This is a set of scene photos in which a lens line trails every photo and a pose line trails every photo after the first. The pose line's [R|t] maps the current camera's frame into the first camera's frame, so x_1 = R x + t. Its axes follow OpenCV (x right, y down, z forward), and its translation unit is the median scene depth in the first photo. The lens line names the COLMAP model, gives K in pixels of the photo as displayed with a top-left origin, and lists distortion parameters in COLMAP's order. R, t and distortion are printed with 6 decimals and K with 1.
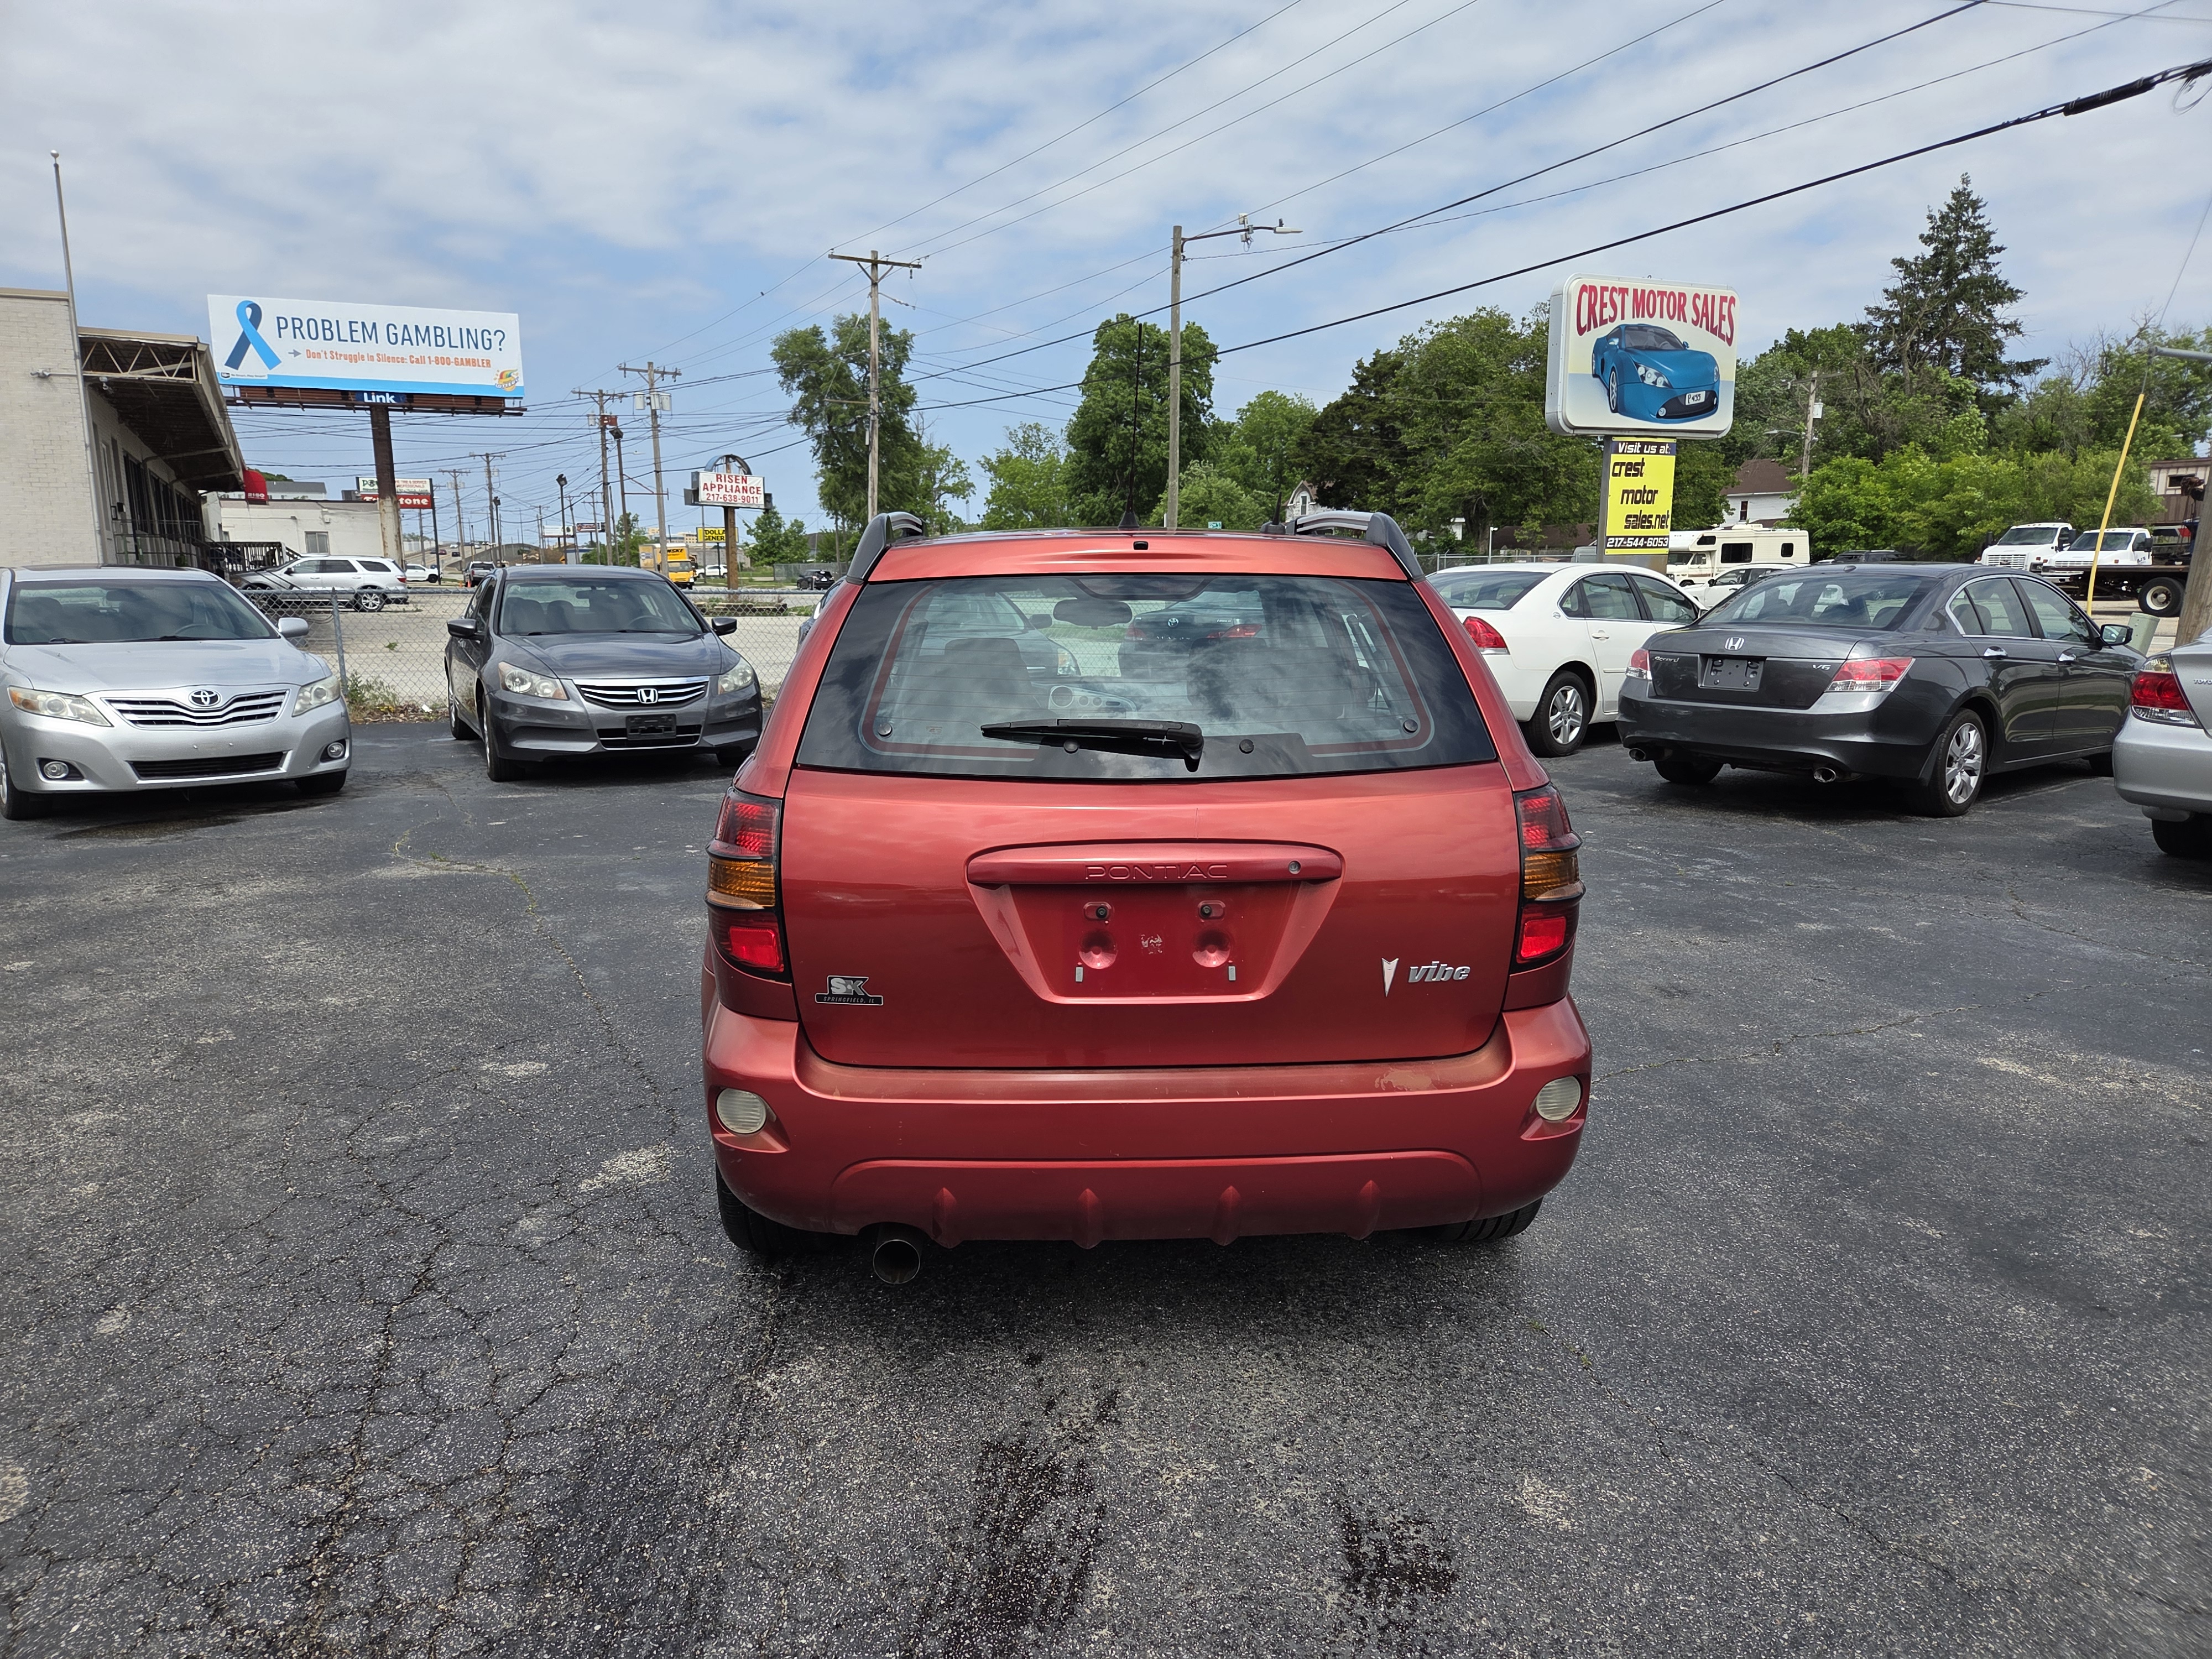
lens RADIAL K [[1471.0, 0, 1101.9], [0, 1471.0, 845.2], [0, 0, 1]] dist [0.048572, -0.037921]
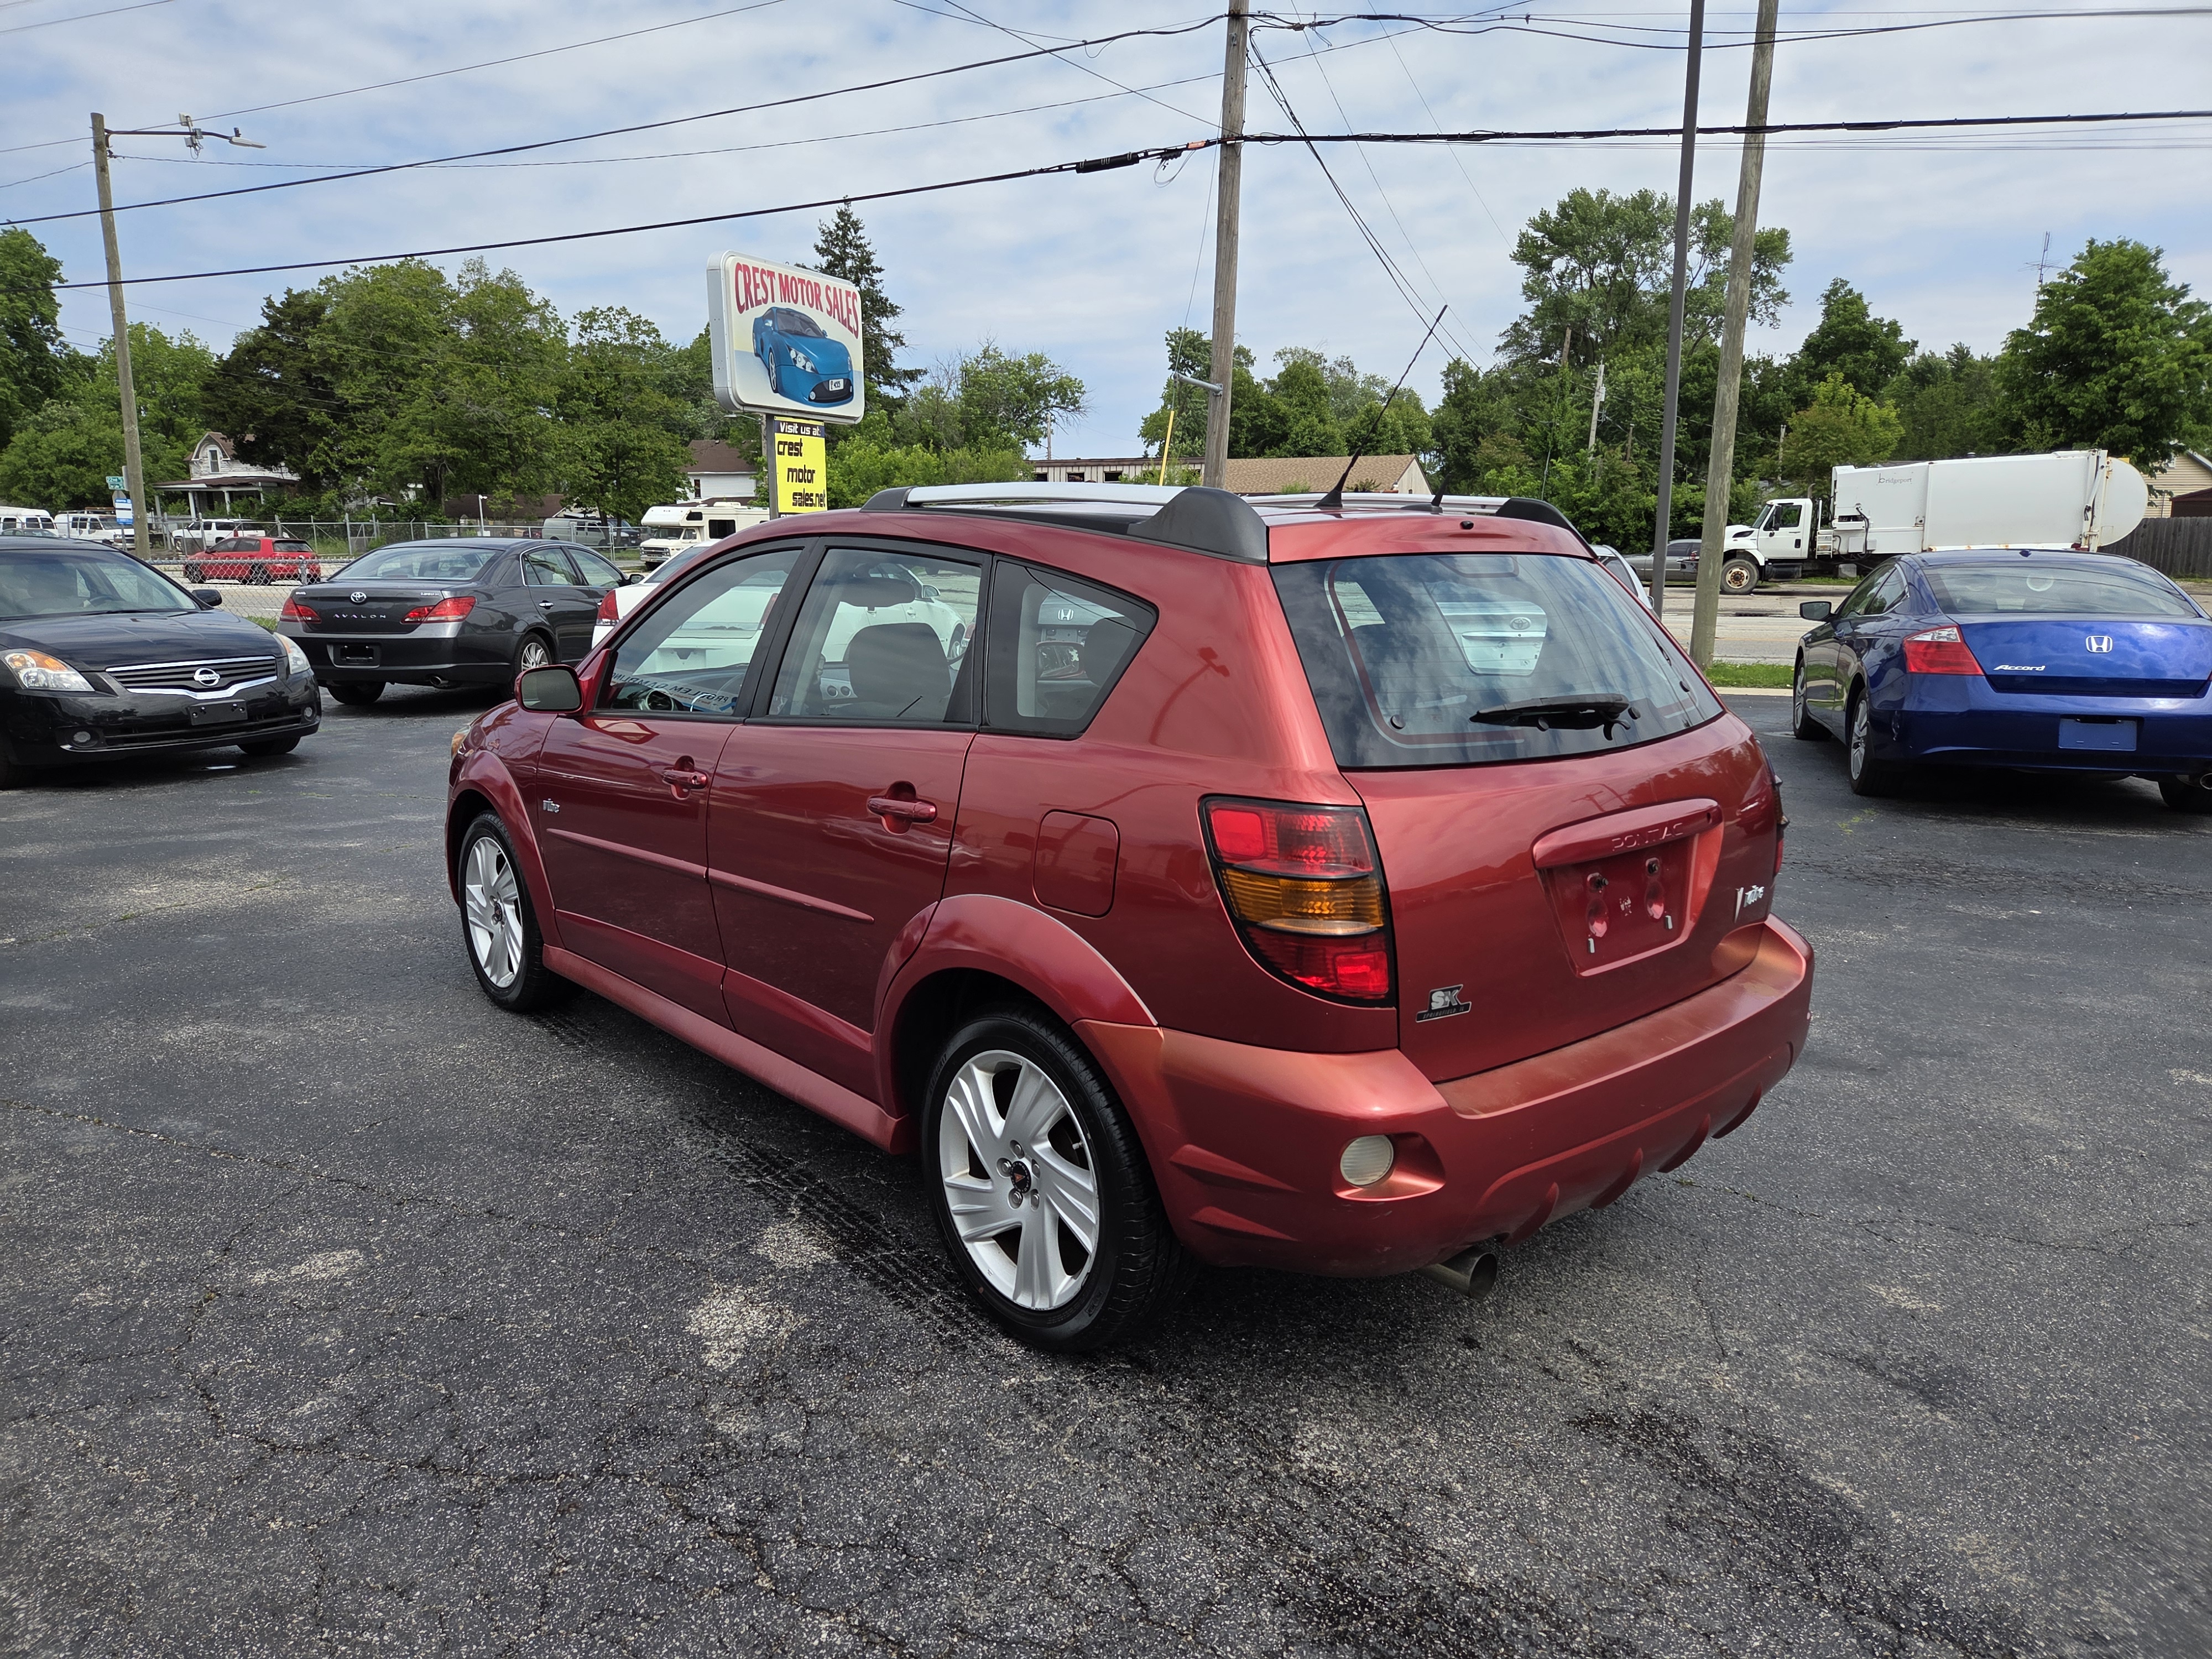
lens RADIAL K [[1471.0, 0, 1098.4], [0, 1471.0, 825.3], [0, 0, 1]] dist [0.048572, -0.037921]
pose [[0.777037, -0.110259, 0.619723, -0.101604], [0.107189, 0.993337, 0.042333, -0.008443], [-0.620261, 0.033534, 0.783678, 0.044486]]
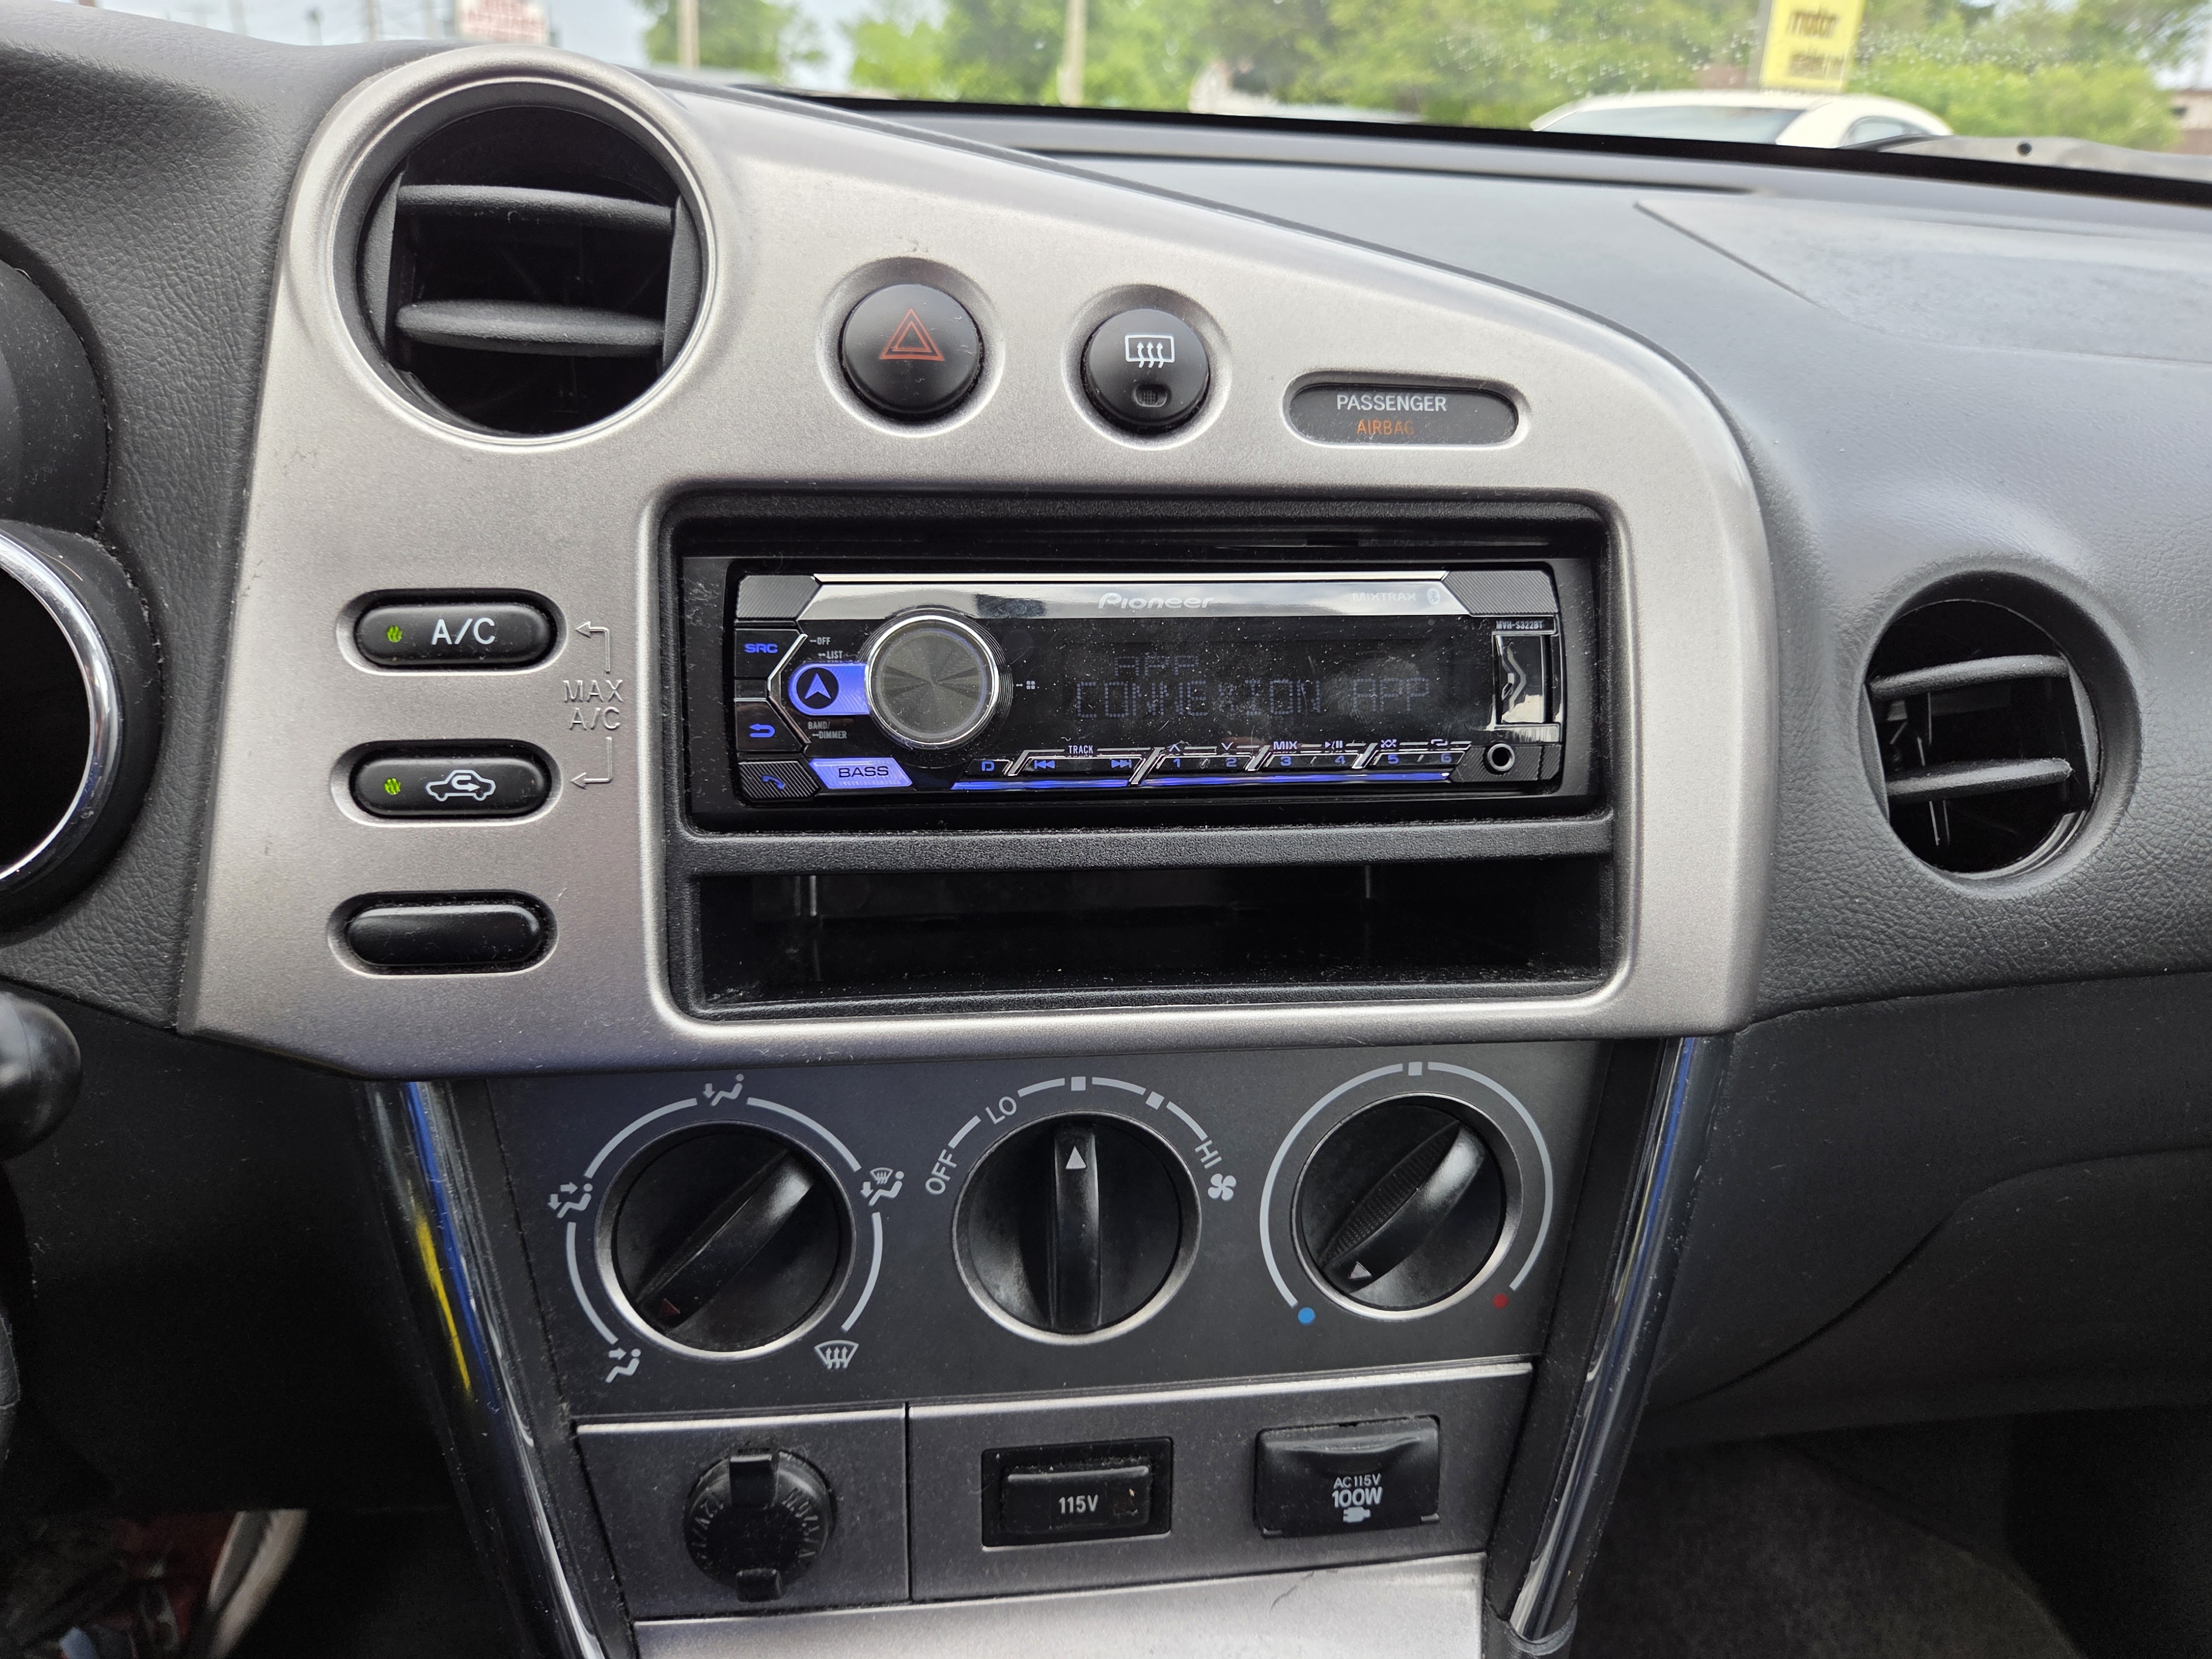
lens RADIAL K [[1471.0, 0, 1112.4], [0, 1471.0, 830.2], [0, 0, 1]] dist [0.048572, -0.037921]
pose [[0.996113, 0.004867, 0.087949, -0.002112], [-0.024873, 0.973378, 0.227850, -0.020921], [-0.084499, -0.229152, 0.969716, 0.211394]]
